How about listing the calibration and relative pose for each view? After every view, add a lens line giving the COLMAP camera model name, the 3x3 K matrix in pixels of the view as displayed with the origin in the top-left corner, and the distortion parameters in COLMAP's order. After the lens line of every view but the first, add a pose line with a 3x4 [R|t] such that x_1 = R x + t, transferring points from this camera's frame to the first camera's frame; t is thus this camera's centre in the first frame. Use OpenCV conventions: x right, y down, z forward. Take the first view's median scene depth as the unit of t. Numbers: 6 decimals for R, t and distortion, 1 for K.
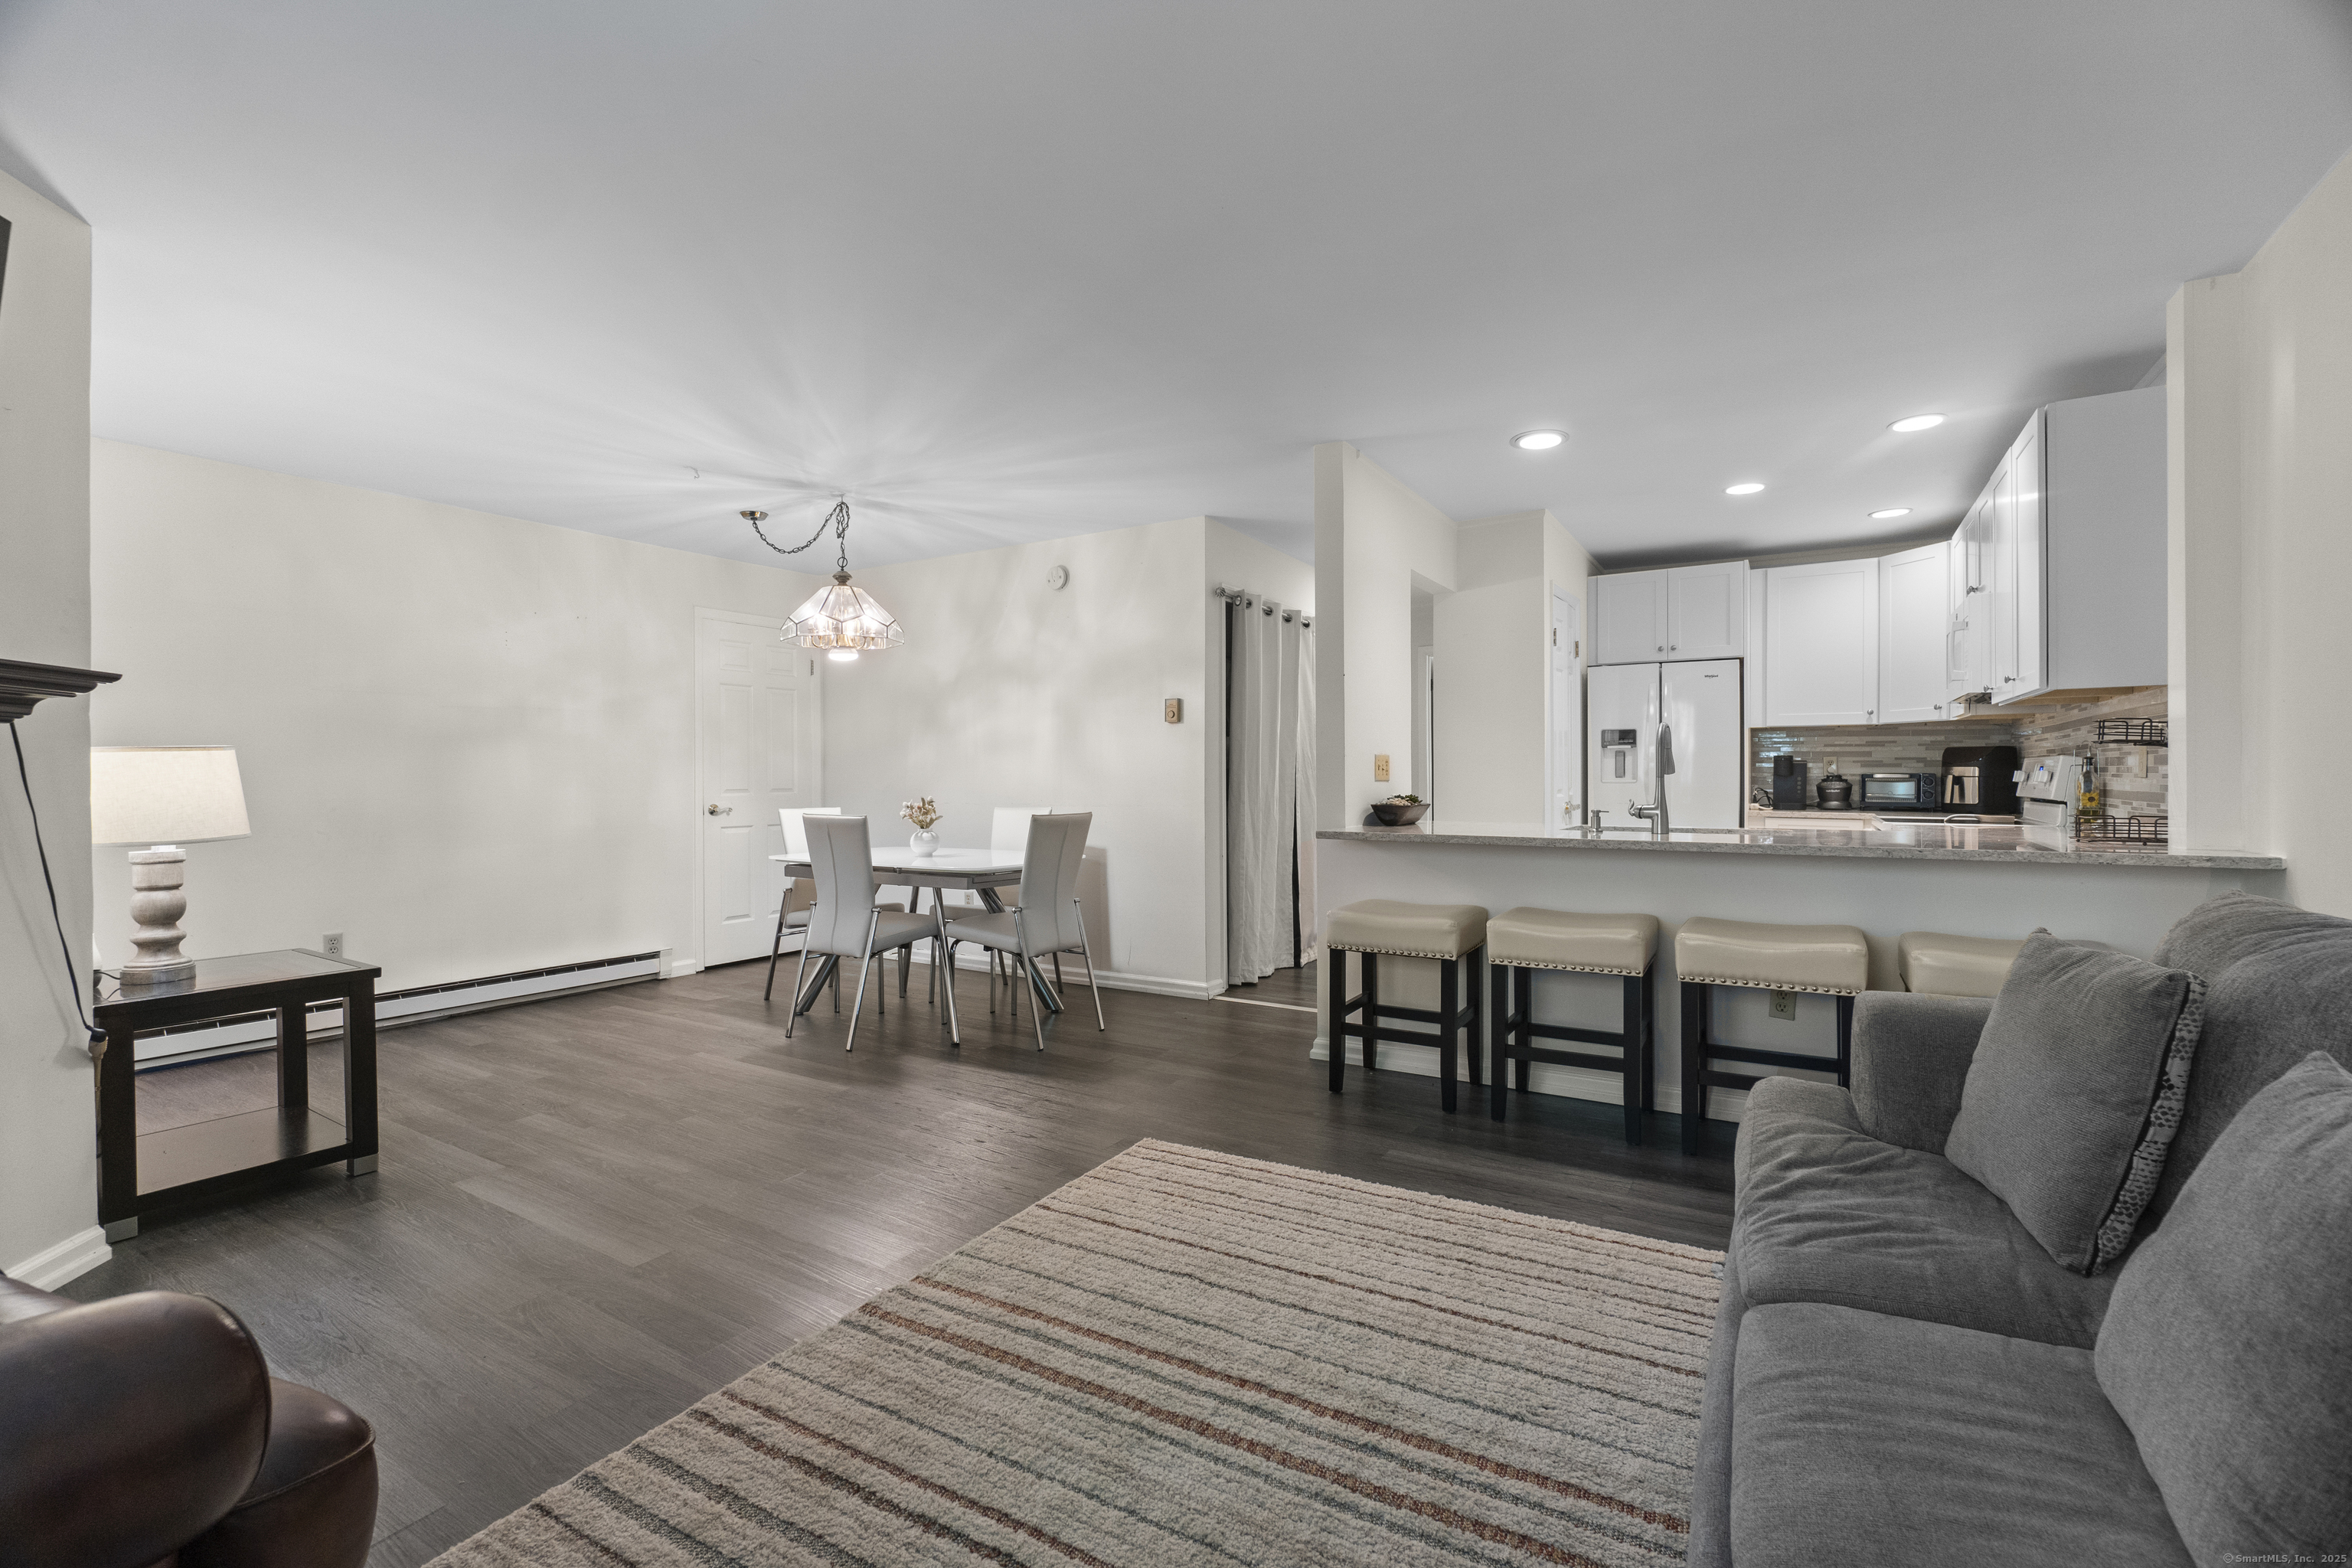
lens RADIAL K [[1014.7, 0, 1189.4], [0, 1014.7, 785.7], [0, 0, 1]] dist [-0.003251, 0.001142]
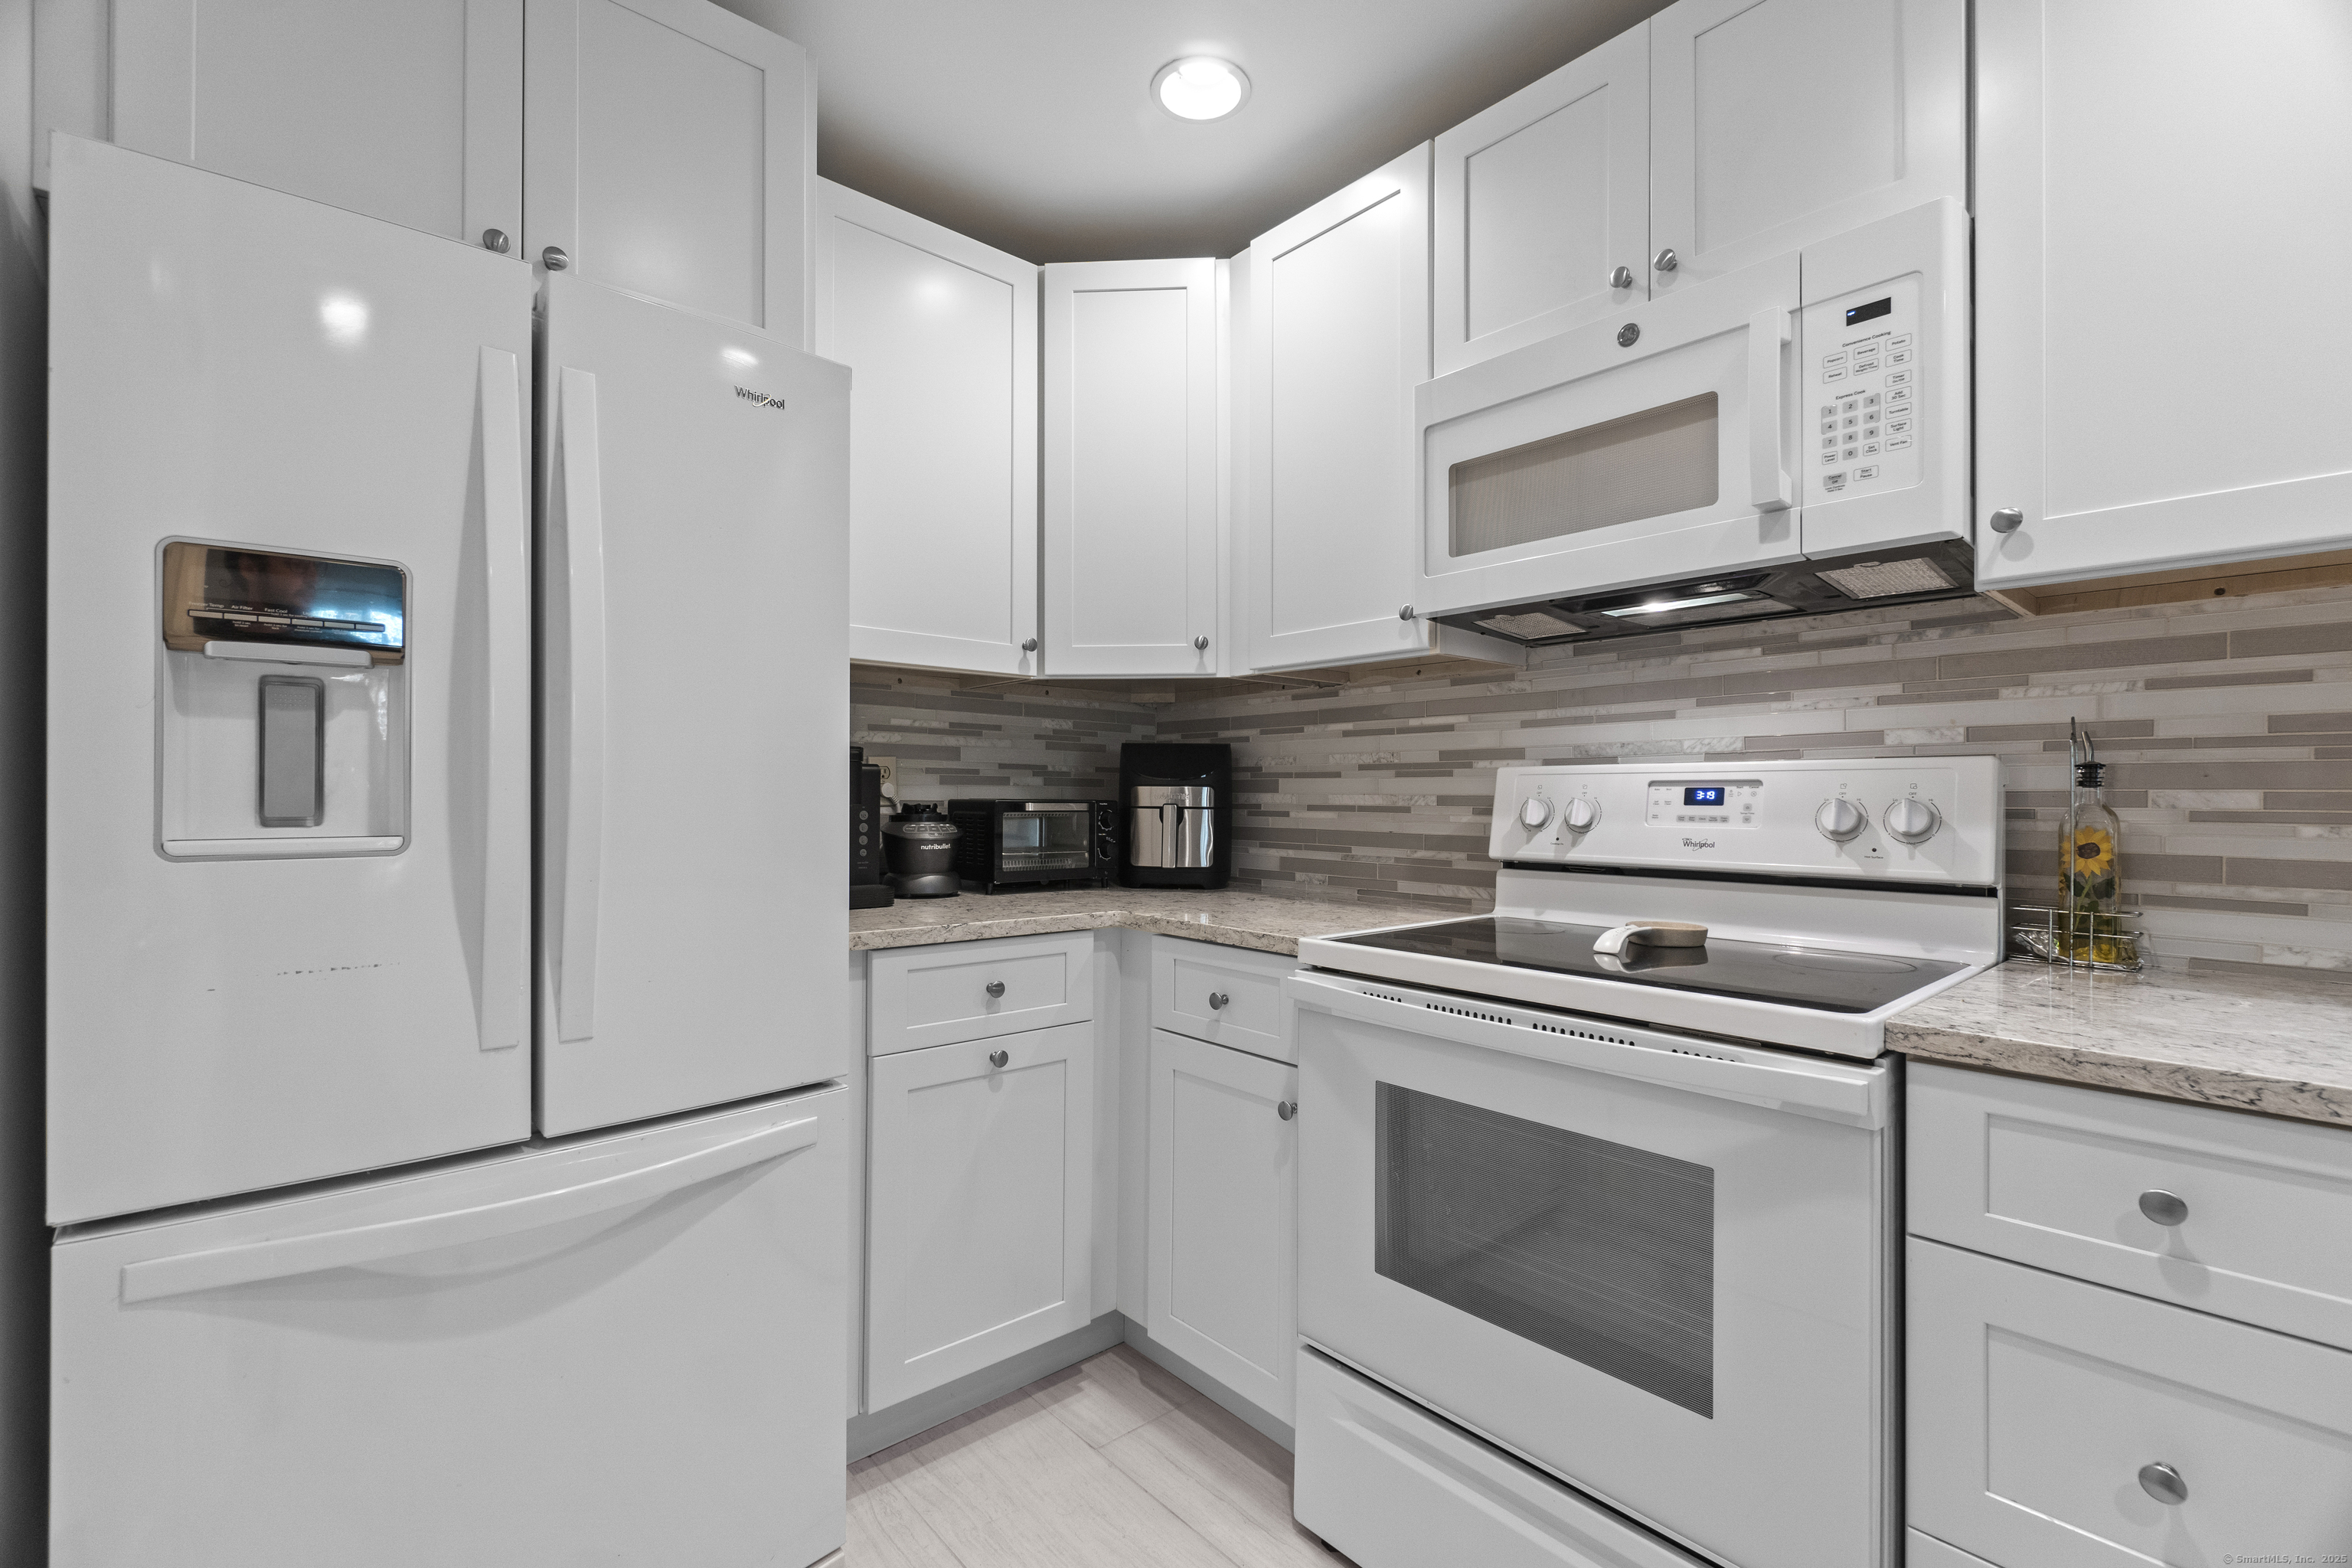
lens RADIAL K [[1014.7, 0, 1187.4], [0, 1014.7, 787.8], [0, 0, 1]] dist [-0.003251, 0.001142]
pose [[0.297046, 0.009792, 0.954813, 0.306894], [-0.000631, 0.999949, -0.010058, -0.013128], [-0.954863, 0.002386, 0.297037, 0.805391]]
